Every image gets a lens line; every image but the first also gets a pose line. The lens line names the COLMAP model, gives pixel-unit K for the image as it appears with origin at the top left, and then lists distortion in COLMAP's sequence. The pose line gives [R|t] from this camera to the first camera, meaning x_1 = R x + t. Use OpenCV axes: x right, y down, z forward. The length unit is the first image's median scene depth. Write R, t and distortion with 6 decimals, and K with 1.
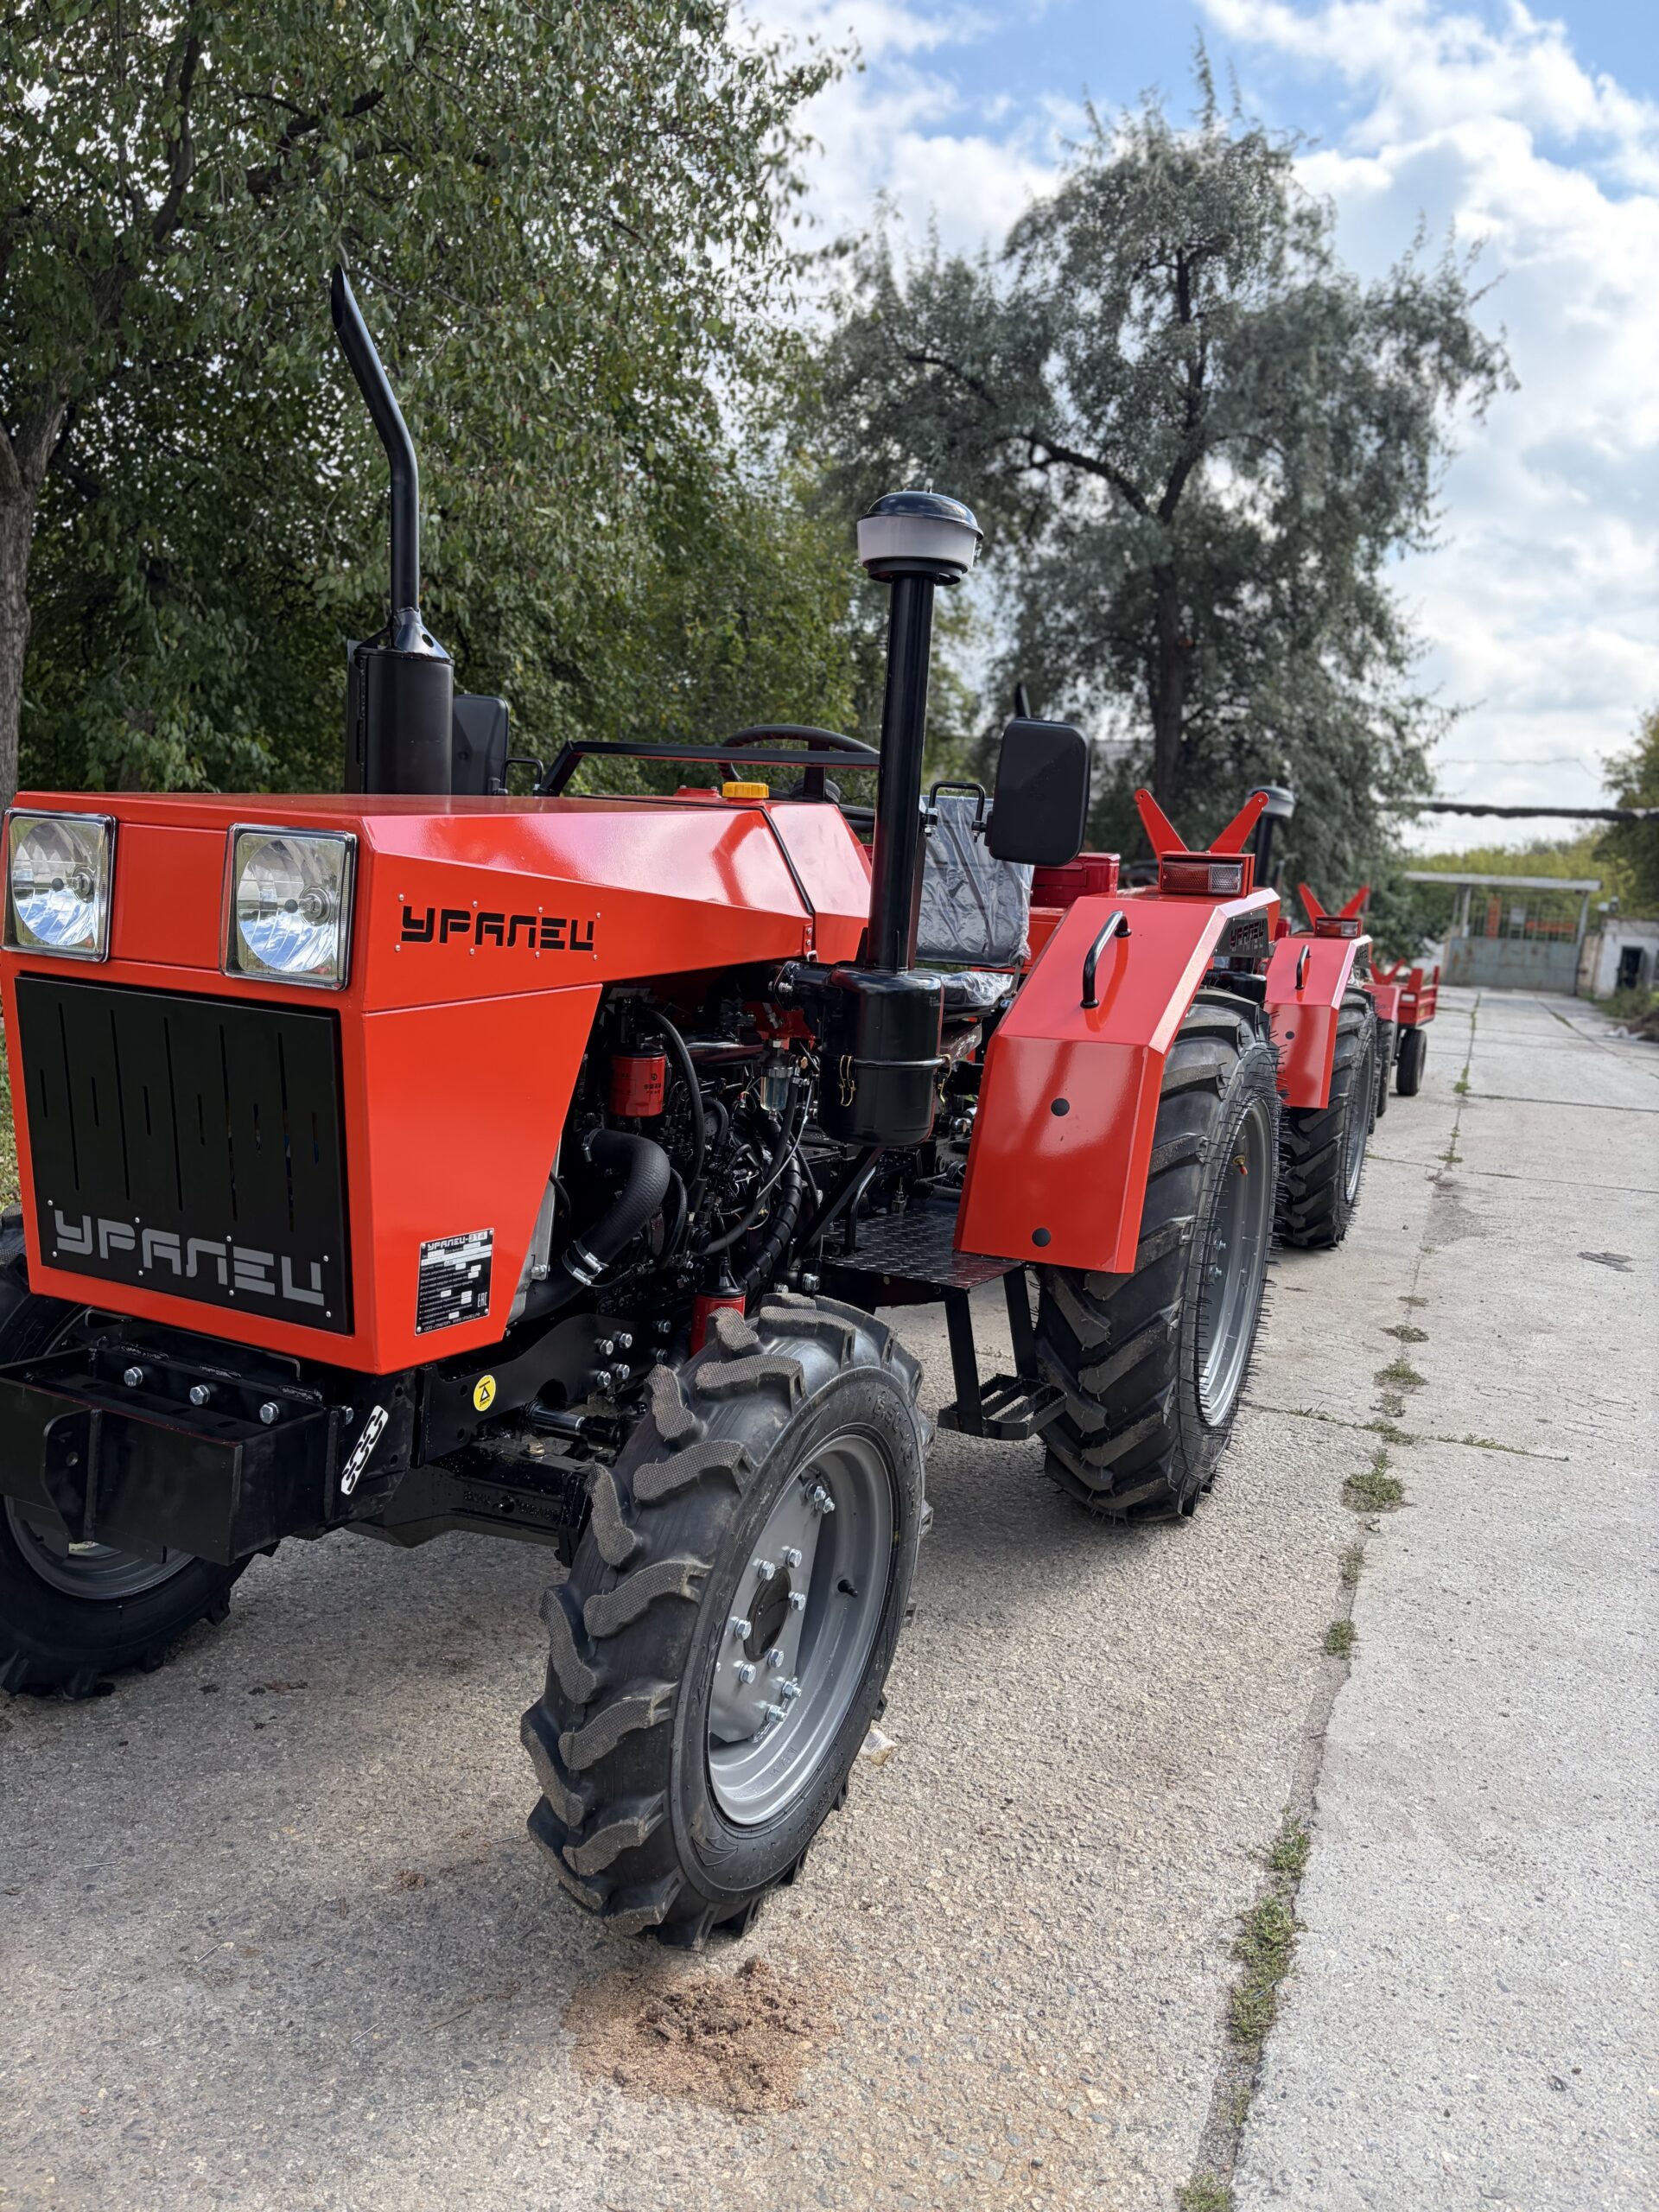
lens RADIAL K [[1680.9, 0, 829.5], [0, 1680.9, 1106.0], [0, 0, 1]] dist [0.070731, -0.111815]
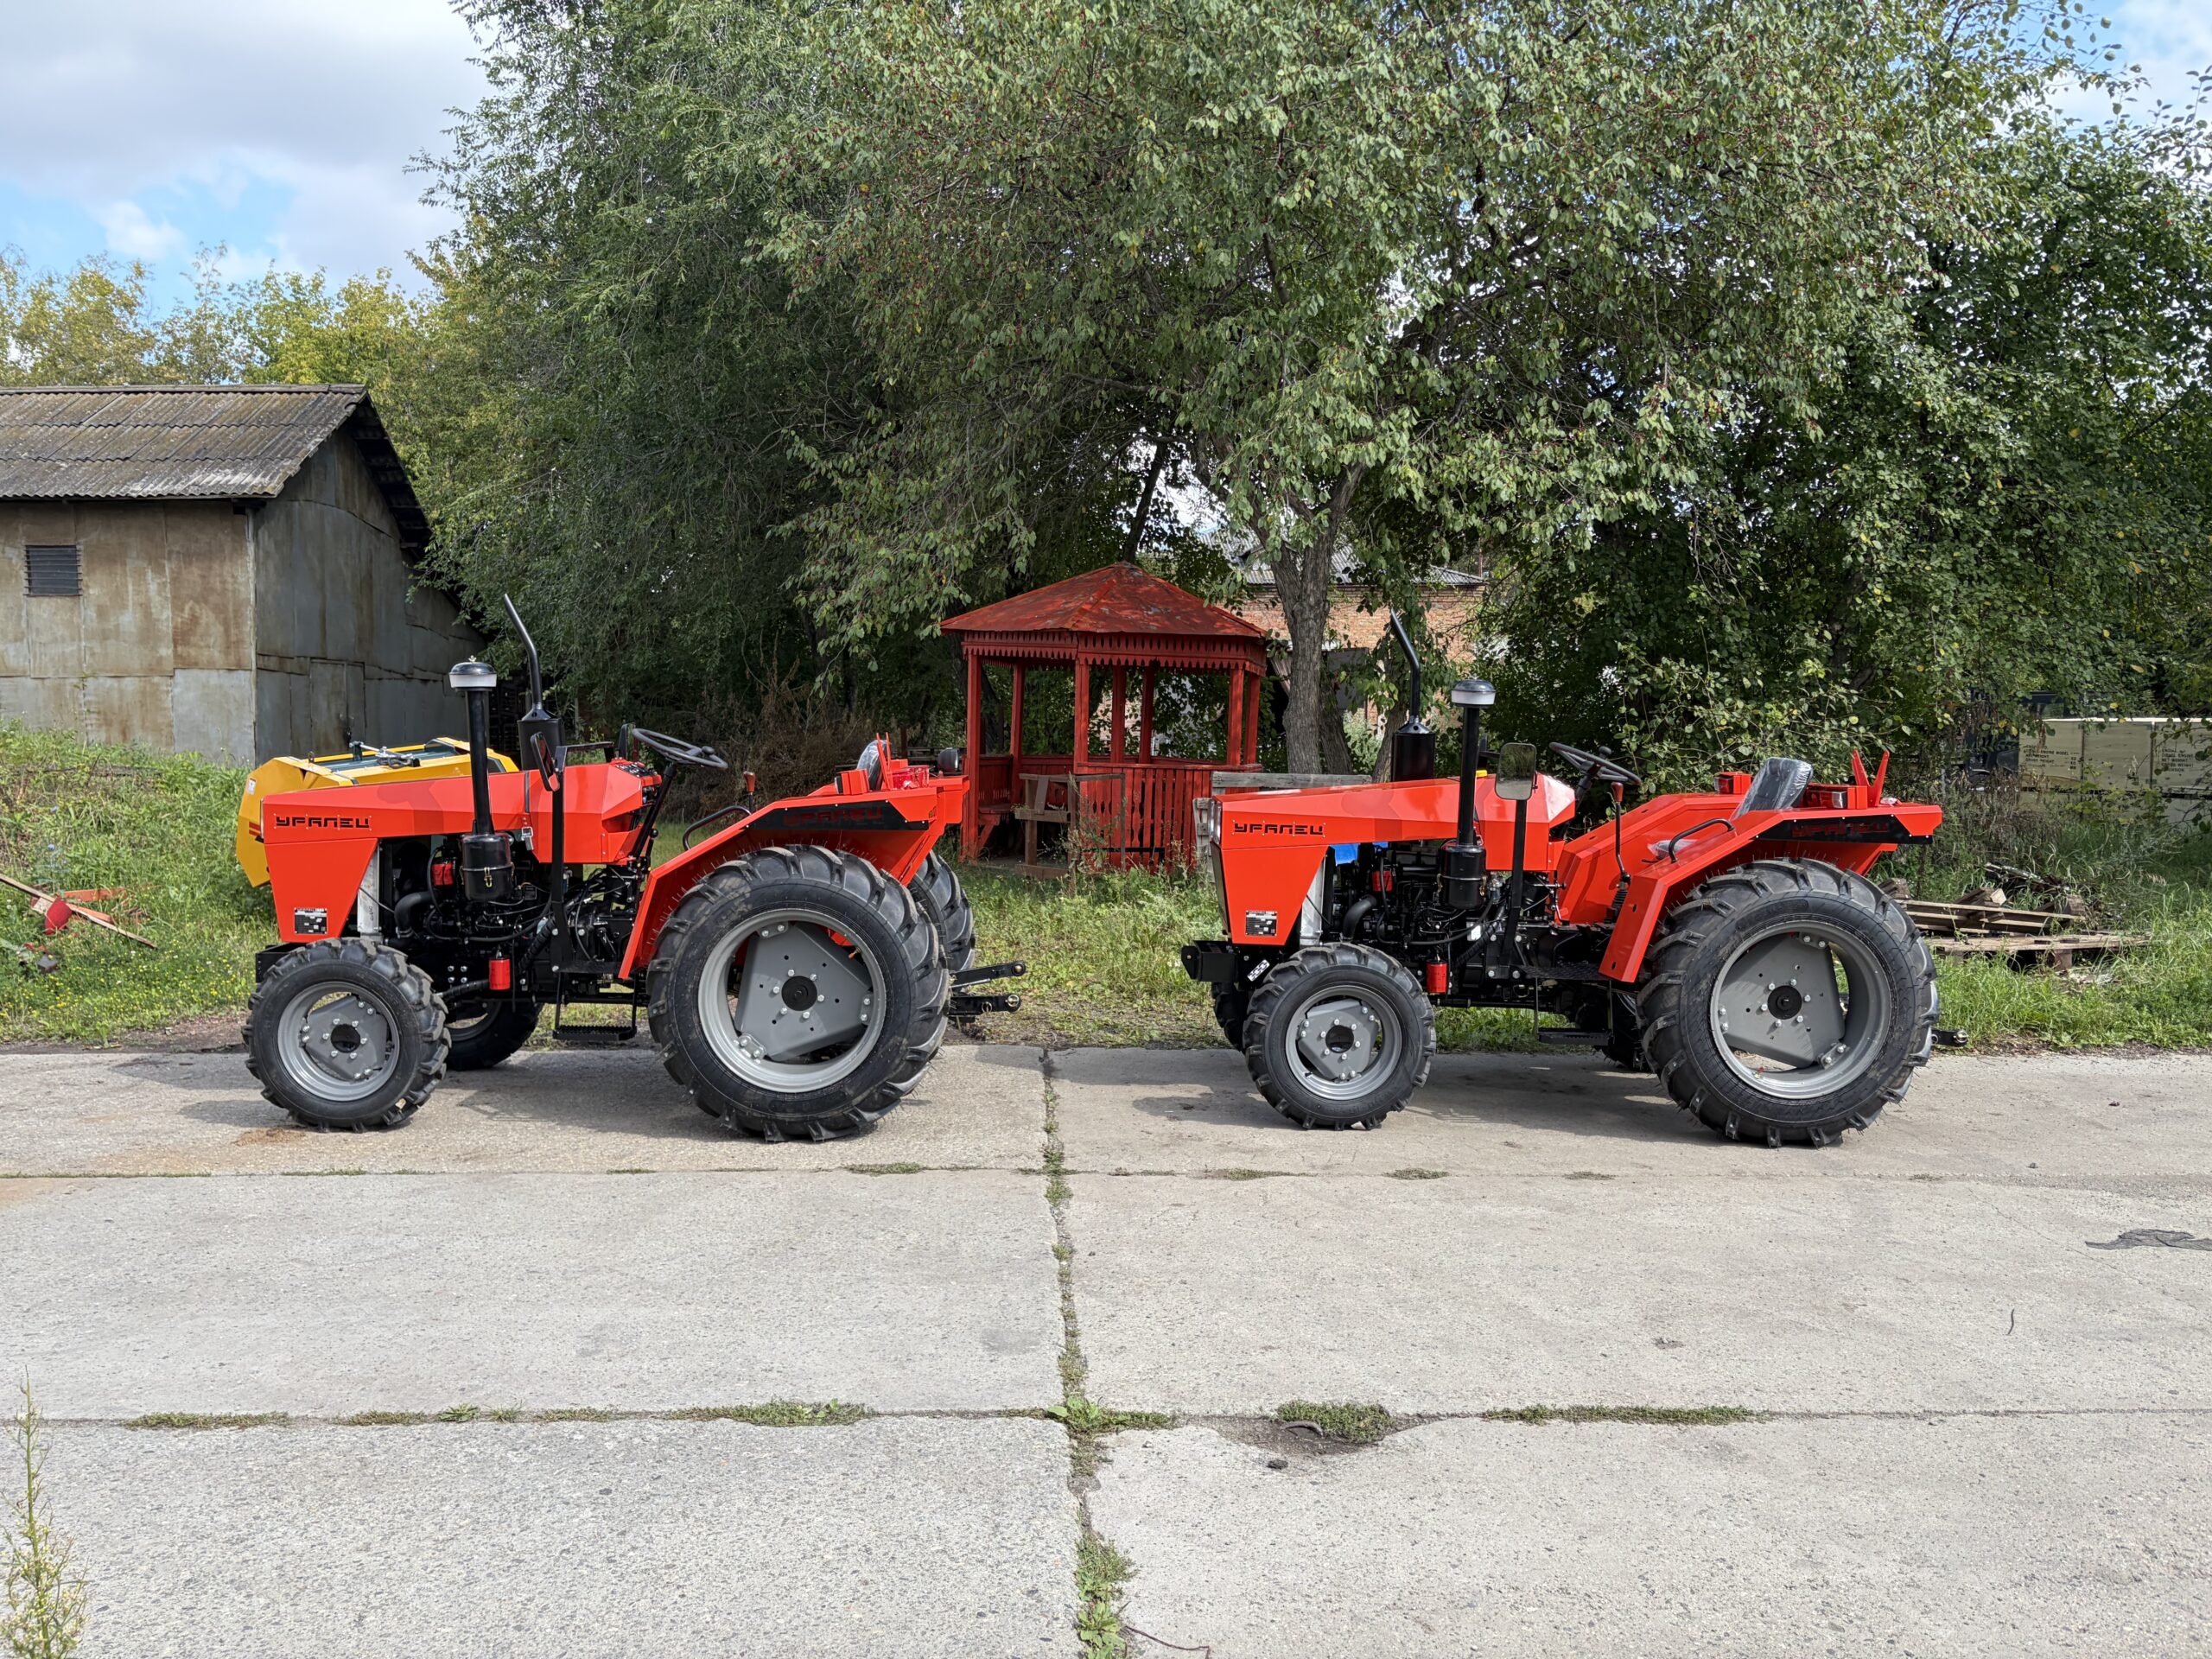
lens RADIAL K [[1680.9, 0, 1106.0], [0, 1680.9, 829.5], [0, 0, 1]] dist [0.070731, -0.111815]
pose [[0.417002, 0.005213, -0.908891, 3.599447], [-0.081591, 0.996161, -0.031721, -0.107912], [0.905236, 0.087385, 0.415826, 0.979484]]
